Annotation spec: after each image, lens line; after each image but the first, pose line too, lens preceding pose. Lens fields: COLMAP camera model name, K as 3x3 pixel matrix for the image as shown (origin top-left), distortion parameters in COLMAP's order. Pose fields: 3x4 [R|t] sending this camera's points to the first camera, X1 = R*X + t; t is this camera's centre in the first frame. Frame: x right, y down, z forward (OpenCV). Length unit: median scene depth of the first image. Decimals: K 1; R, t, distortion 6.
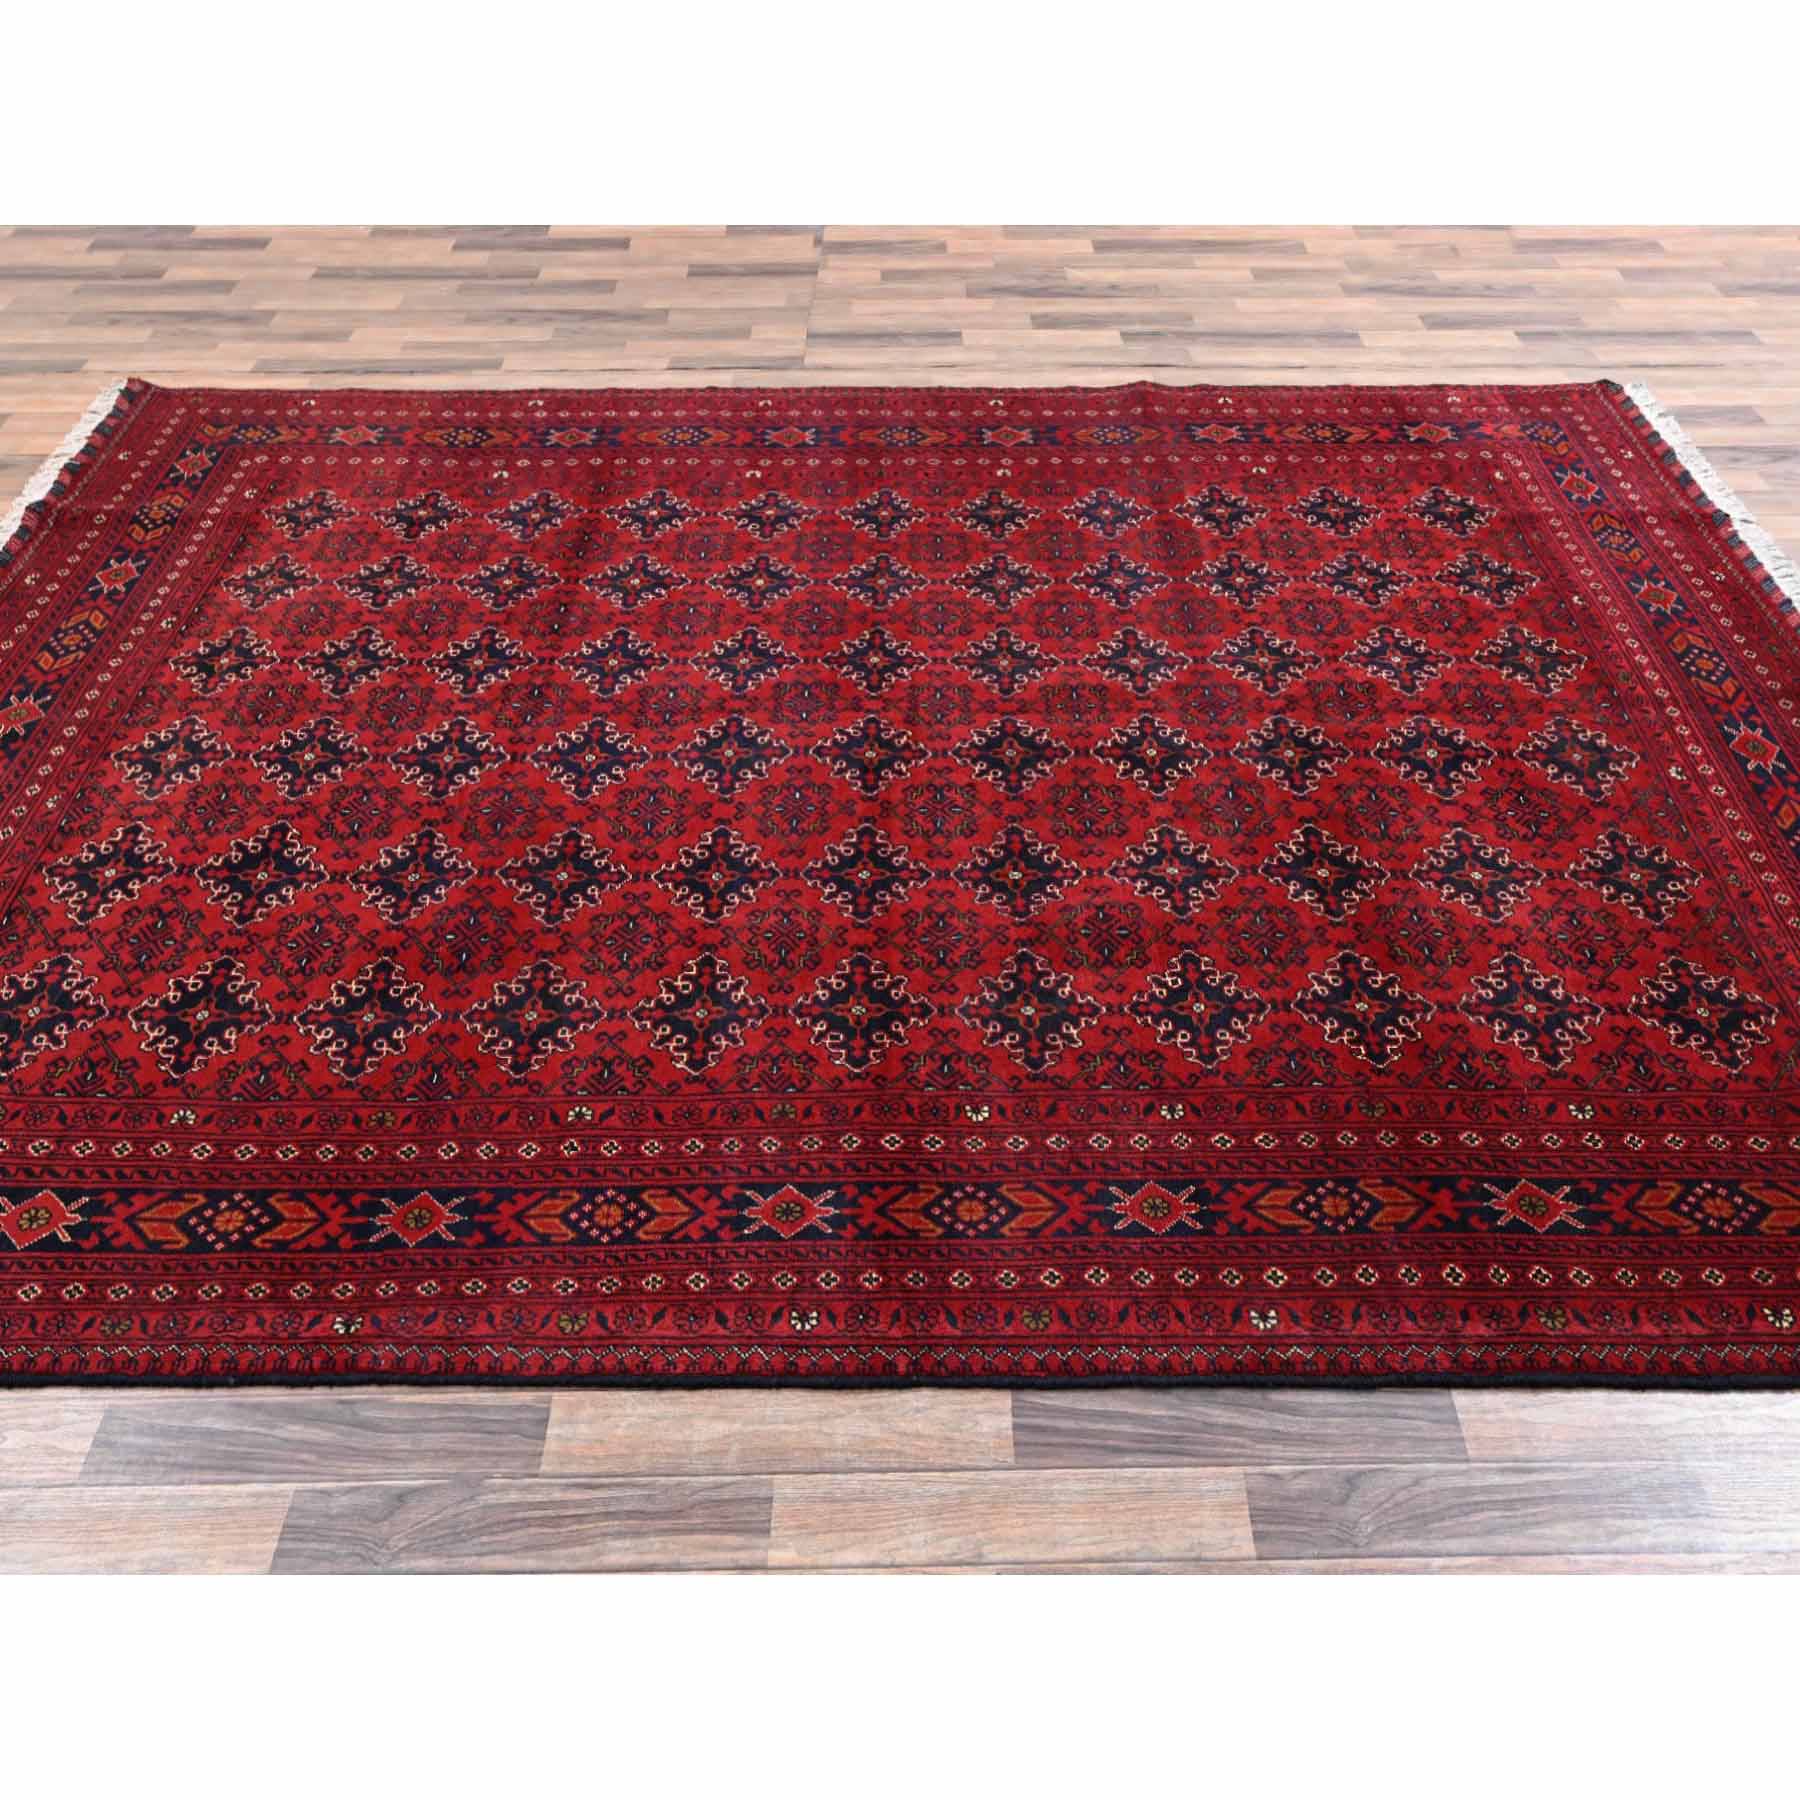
lens RADIAL K [[2305.8, 0, 962.3], [0, 2305.8, 900.1], [0, 0, 1]] dist [0.002013, 0.021132]
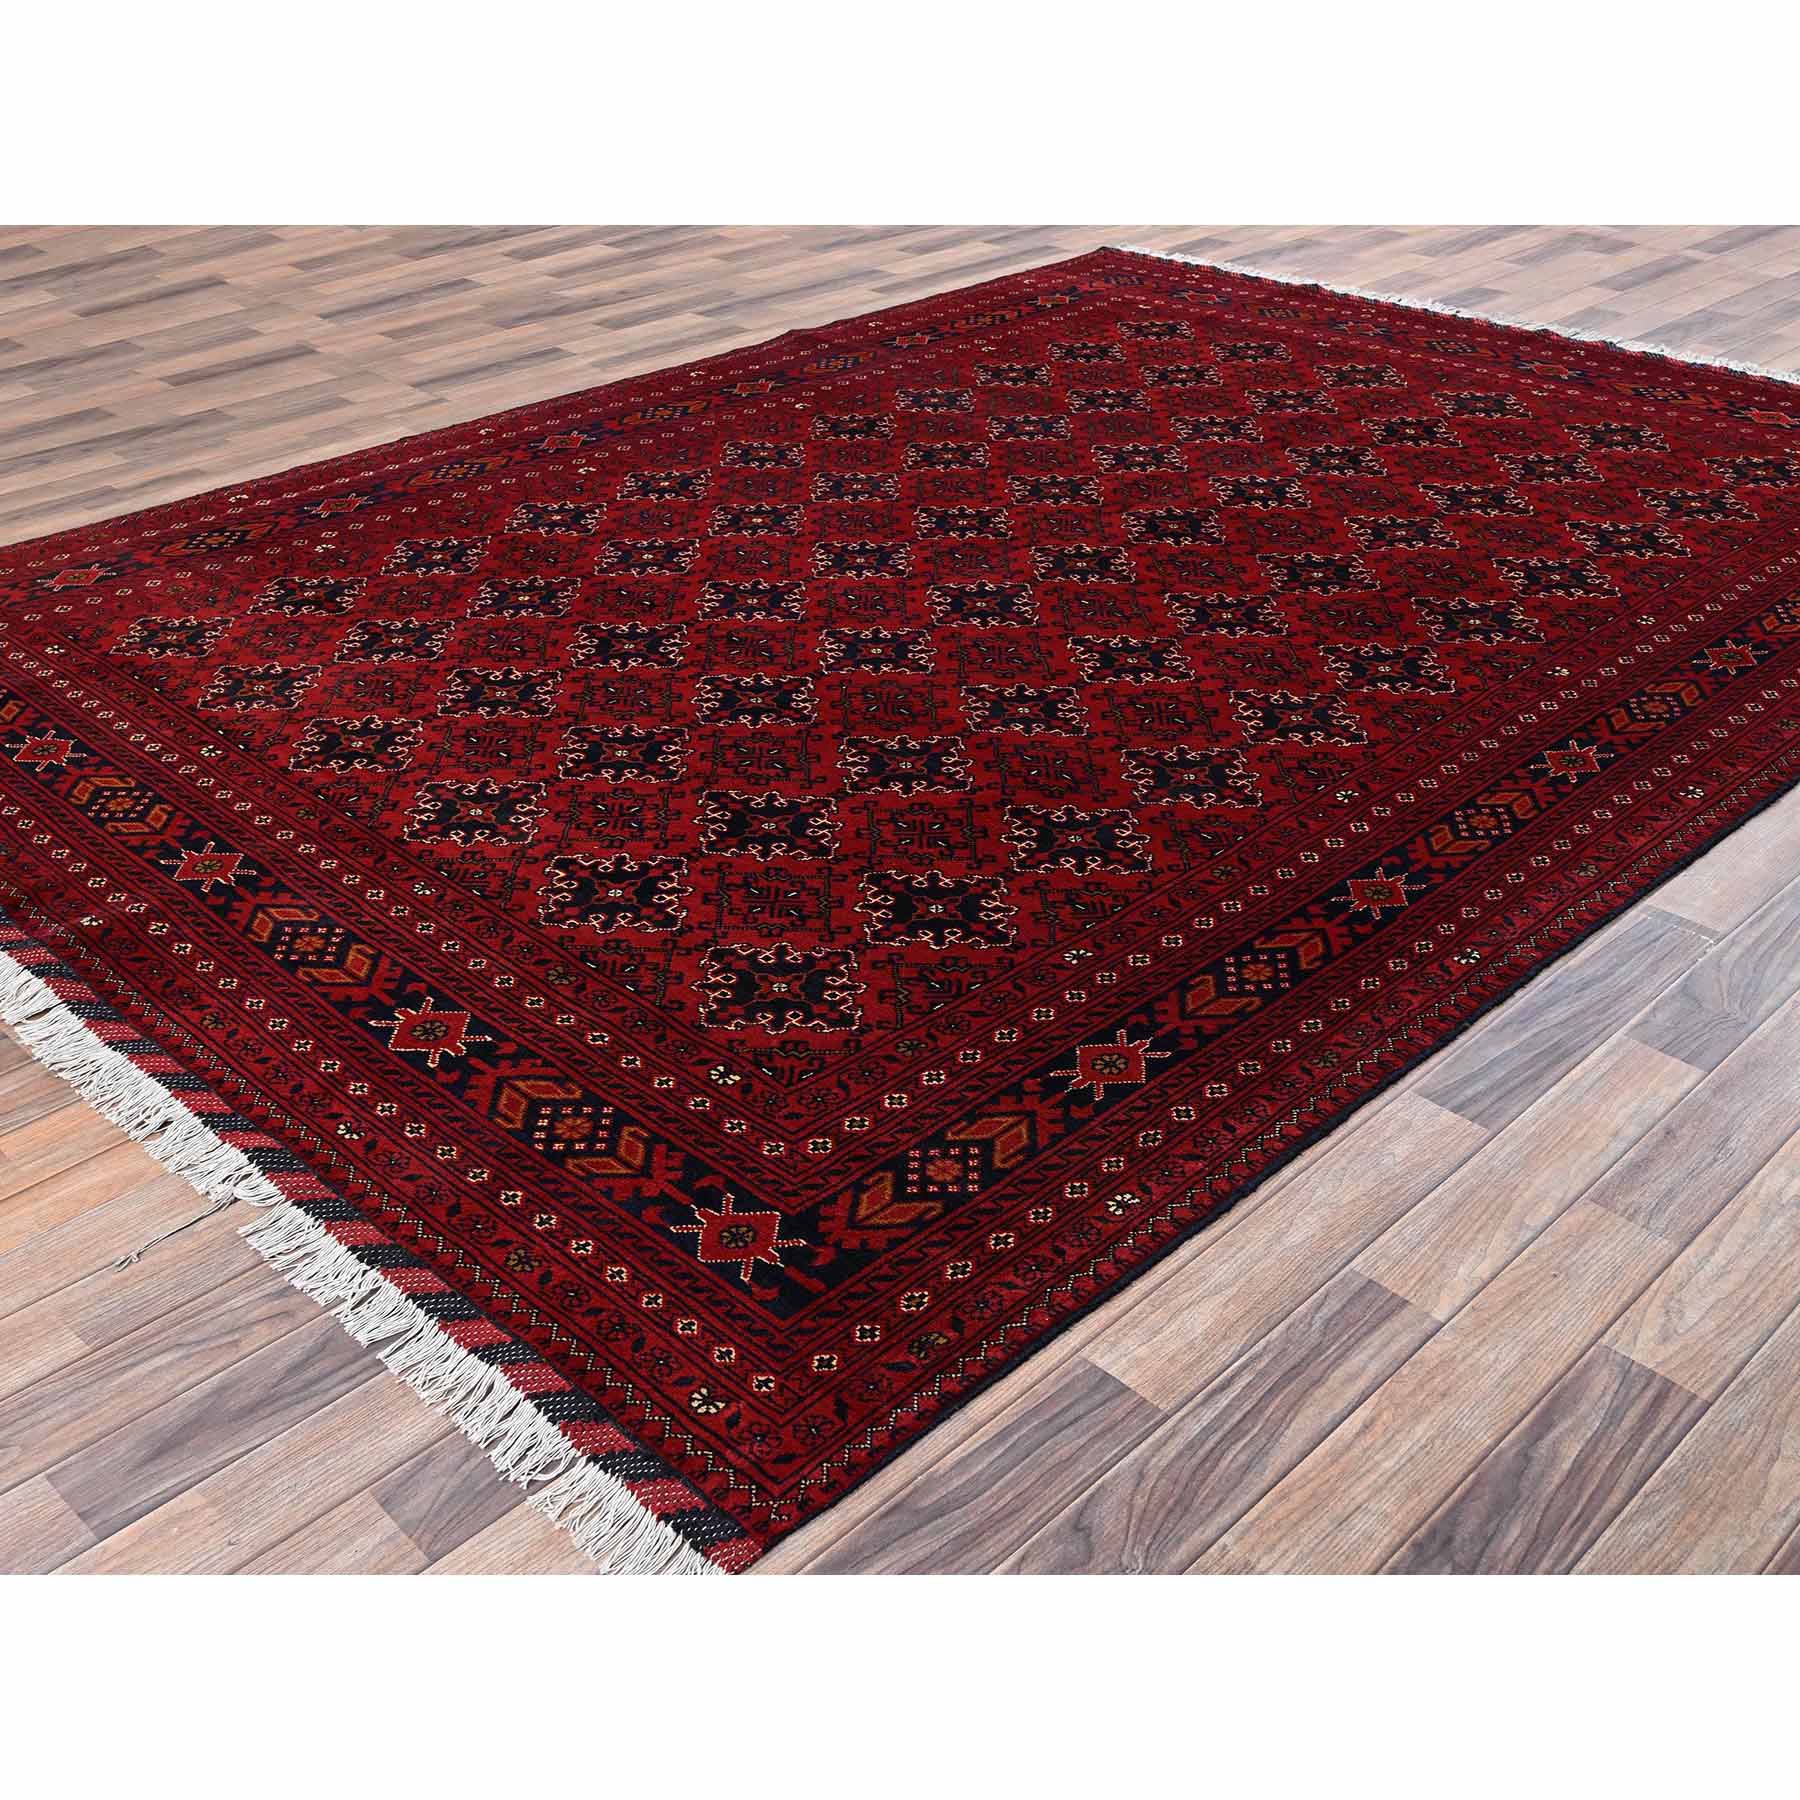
lens RADIAL K [[1892.2, 0, 900.0], [0, 1892.2, 900.0], [0, 0, 1]] dist [0.000073, -0.005299]
pose [[0.673709, -0.373979, 0.637382, -0.734842], [0.394414, 0.911347, 0.117832, -0.051512], [-0.624943, 0.172007, 0.761485, 0.289410]]
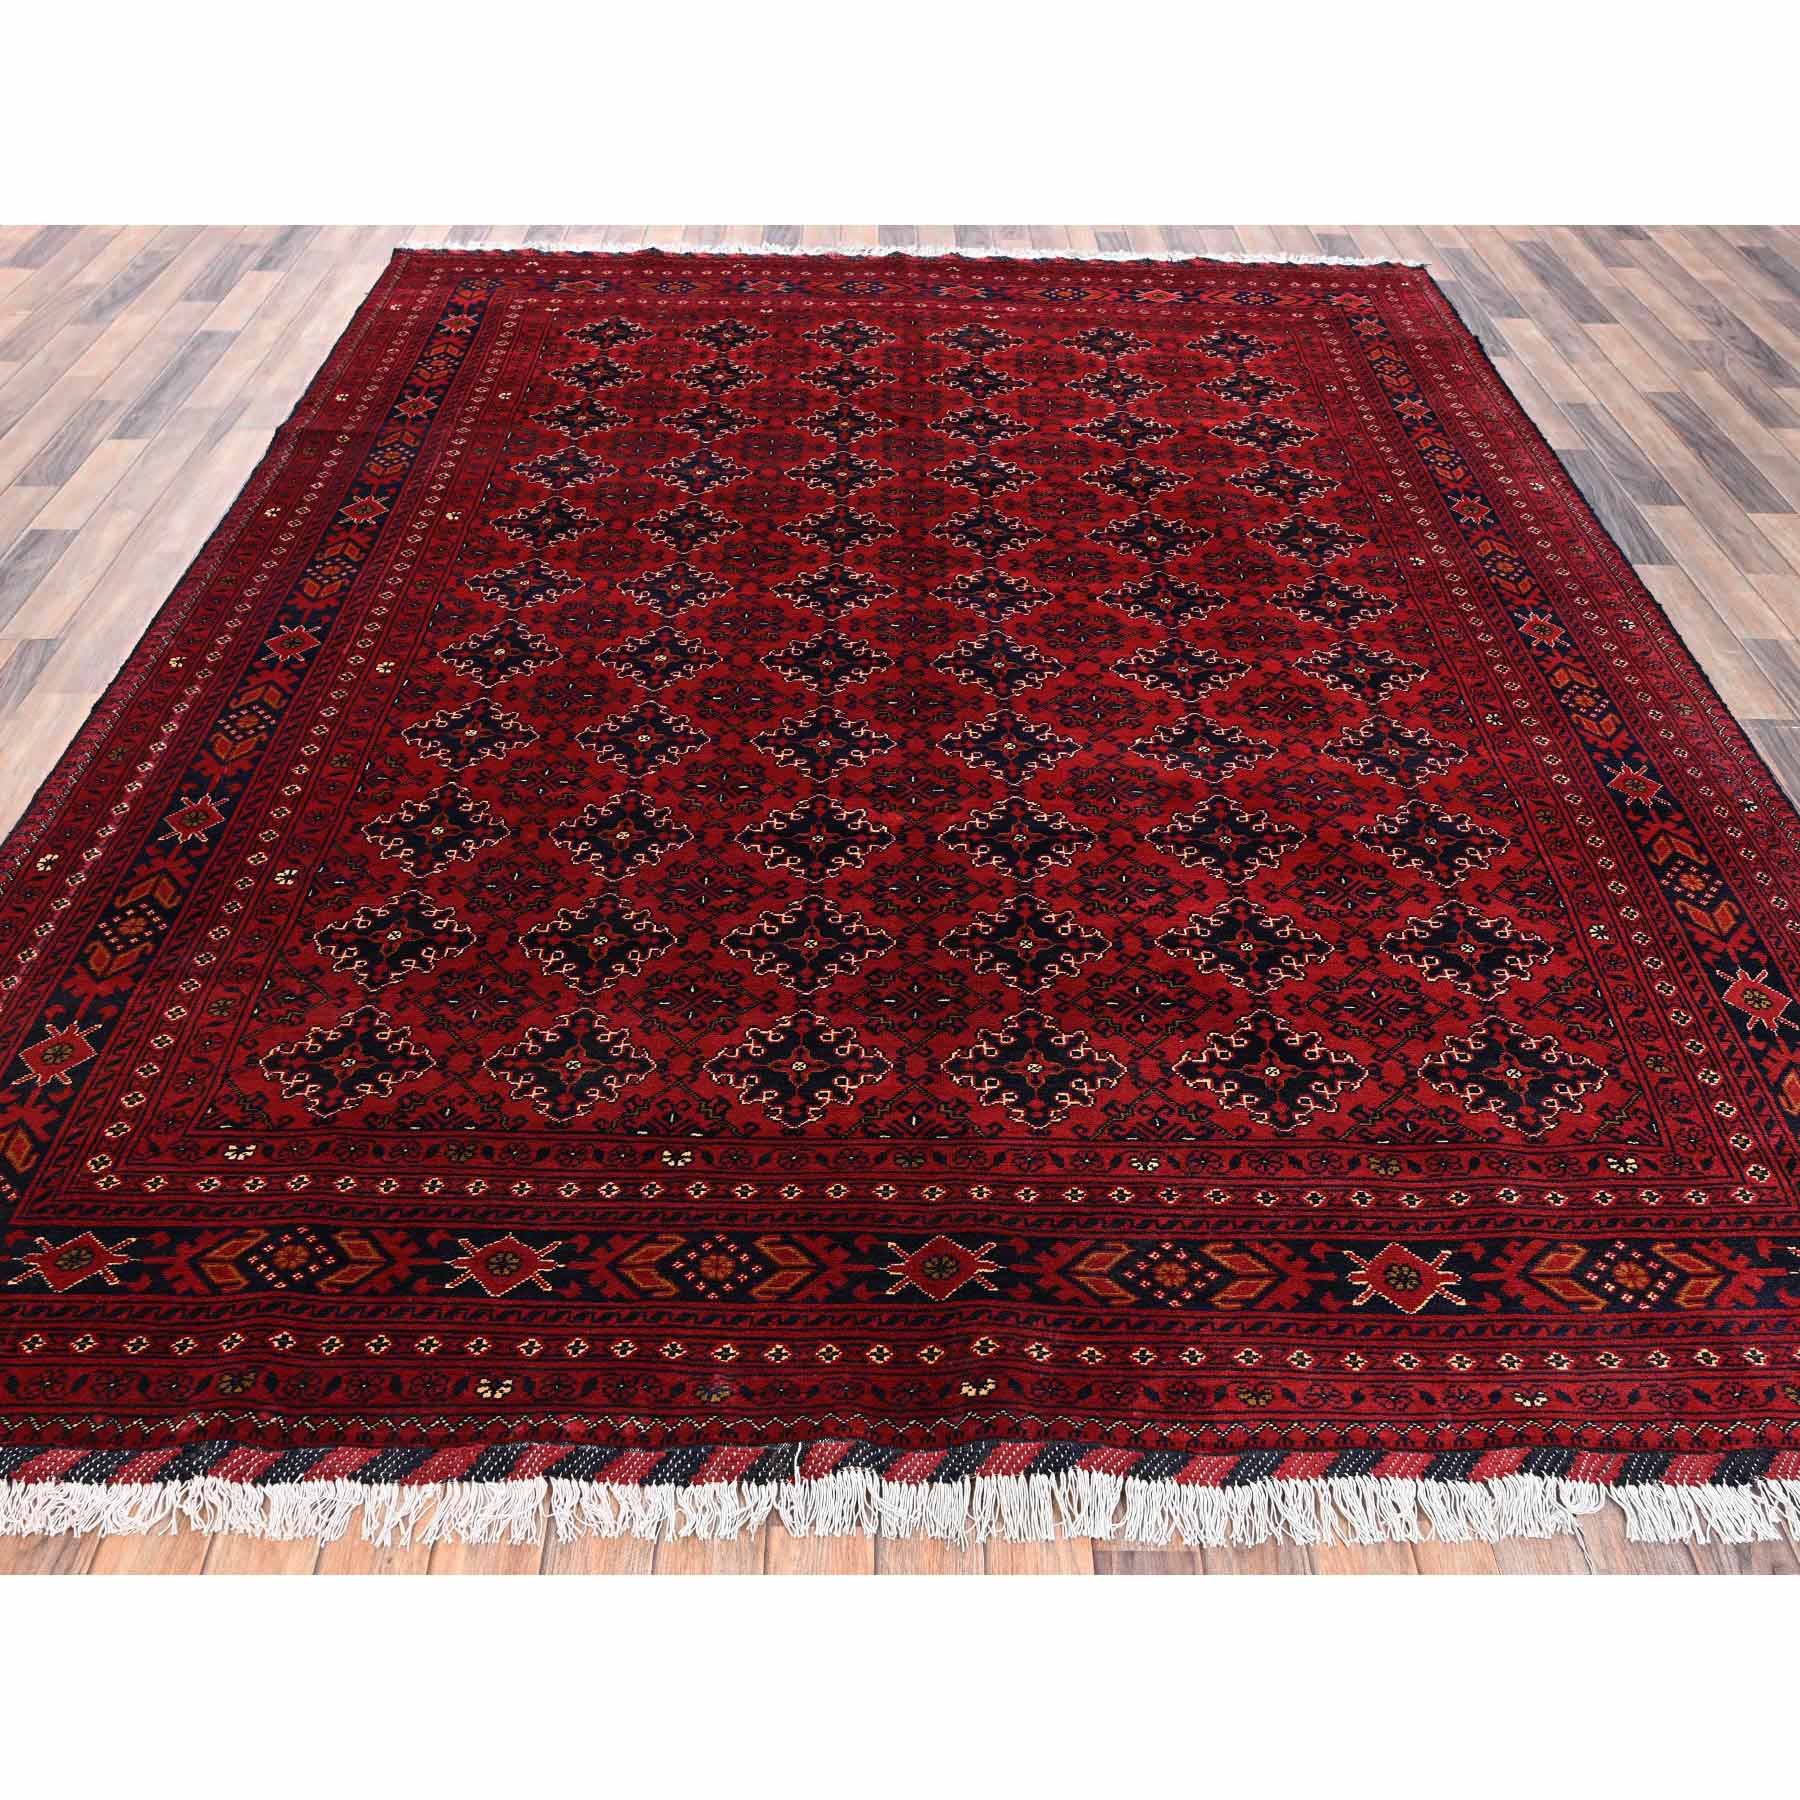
lens RADIAL K [[1892.2, 0, 900.0], [0, 1892.2, 900.0], [0, 0, 1]] dist [0.000073, -0.005299]
pose [[-0.057540, -0.566444, 0.822089, -0.855761], [0.518392, 0.686788, 0.509501, -0.430819], [-0.853205, 0.455481, 0.254122, 0.762097]]
